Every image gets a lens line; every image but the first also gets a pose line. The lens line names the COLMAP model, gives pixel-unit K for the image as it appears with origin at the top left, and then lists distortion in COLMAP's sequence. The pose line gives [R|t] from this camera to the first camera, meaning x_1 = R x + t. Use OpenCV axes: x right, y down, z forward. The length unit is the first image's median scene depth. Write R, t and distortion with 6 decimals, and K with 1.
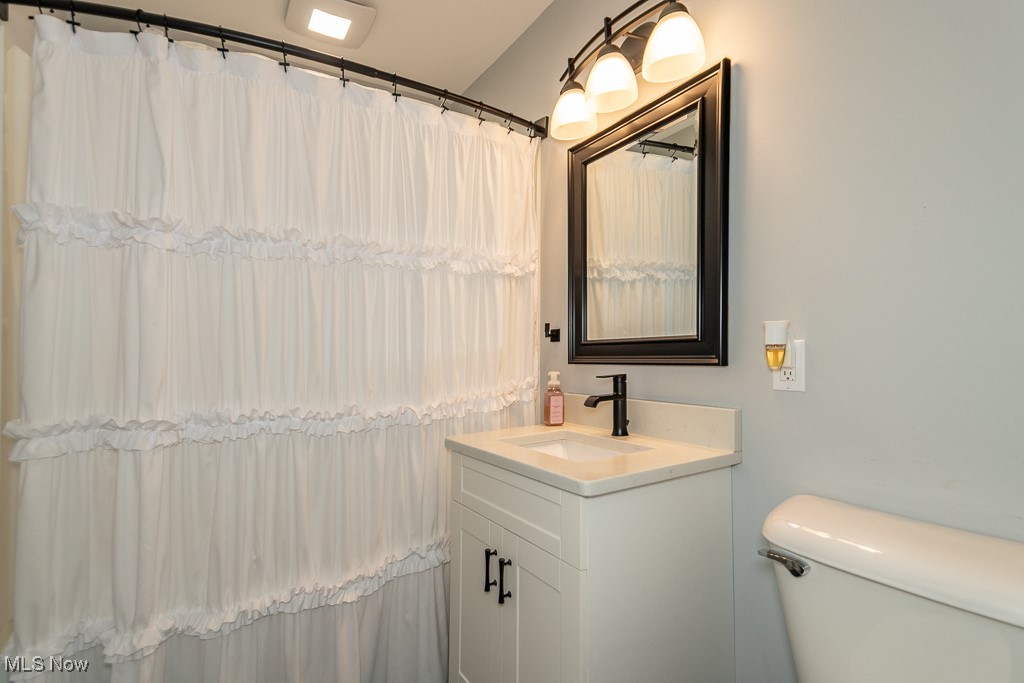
lens RADIAL K [[477.0, 0, 512.3], [0, 477.0, 347.0], [0, 0, 1]] dist [0.056522, -0.010060]
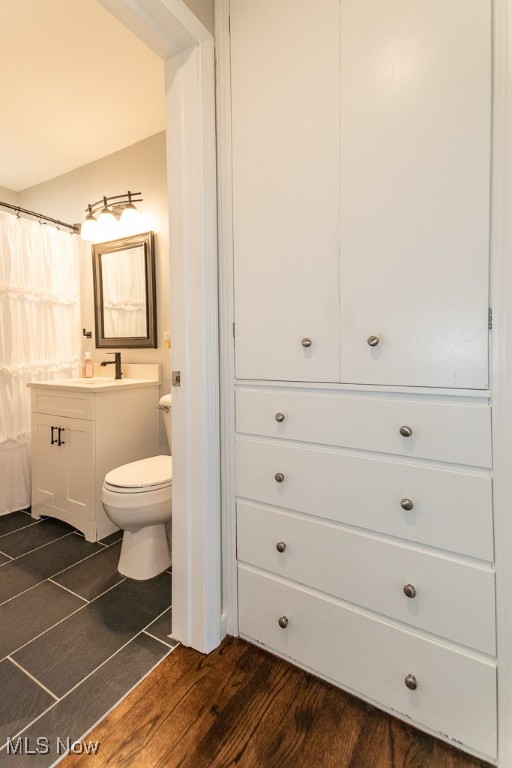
lens RADIAL K [[357.8, 0, 259.1], [0, 357.8, 382.2], [0, 0, 1]] dist [0.056522, -0.010060]
pose [[0.894445, -0.020452, 0.446711, 0.047679], [-0.018798, 0.996351, 0.083255, 0.036624], [-0.446783, -0.082864, 0.890796, -0.781847]]
